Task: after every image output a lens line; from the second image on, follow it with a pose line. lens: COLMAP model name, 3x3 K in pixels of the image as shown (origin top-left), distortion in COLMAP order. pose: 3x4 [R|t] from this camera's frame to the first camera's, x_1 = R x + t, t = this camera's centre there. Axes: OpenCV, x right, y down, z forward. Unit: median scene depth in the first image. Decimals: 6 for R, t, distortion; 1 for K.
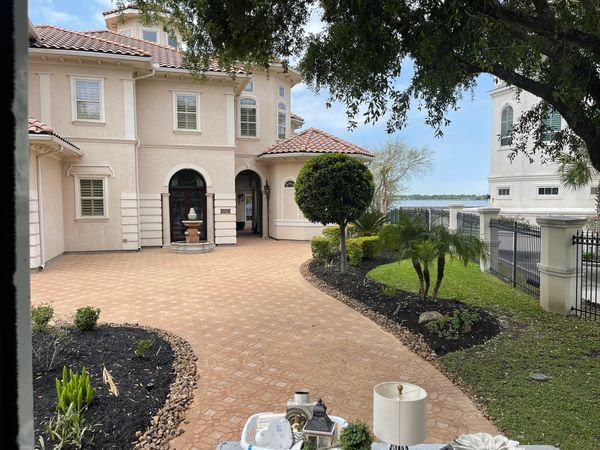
lens RADIAL K [[436.3, 0, 300.0], [0, 436.3, 223.7], [0, 0, 1]] dist [0.000136, -0.000161]
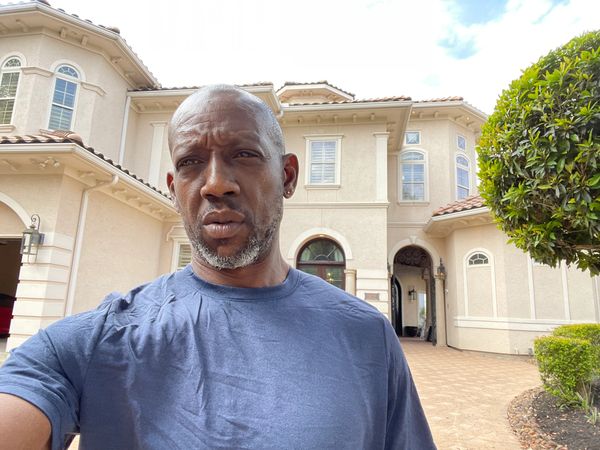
lens RADIAL K [[407.3, 0, 298.2], [0, 407.3, 228.0], [0, 0, 1]] dist [0.007151, -0.002280]
pose [[0.902639, -0.048730, -0.427631, -0.003152], [-0.066604, 0.965786, -0.250641, 0.031928], [0.425214, 0.254720, 0.868511, 0.379018]]
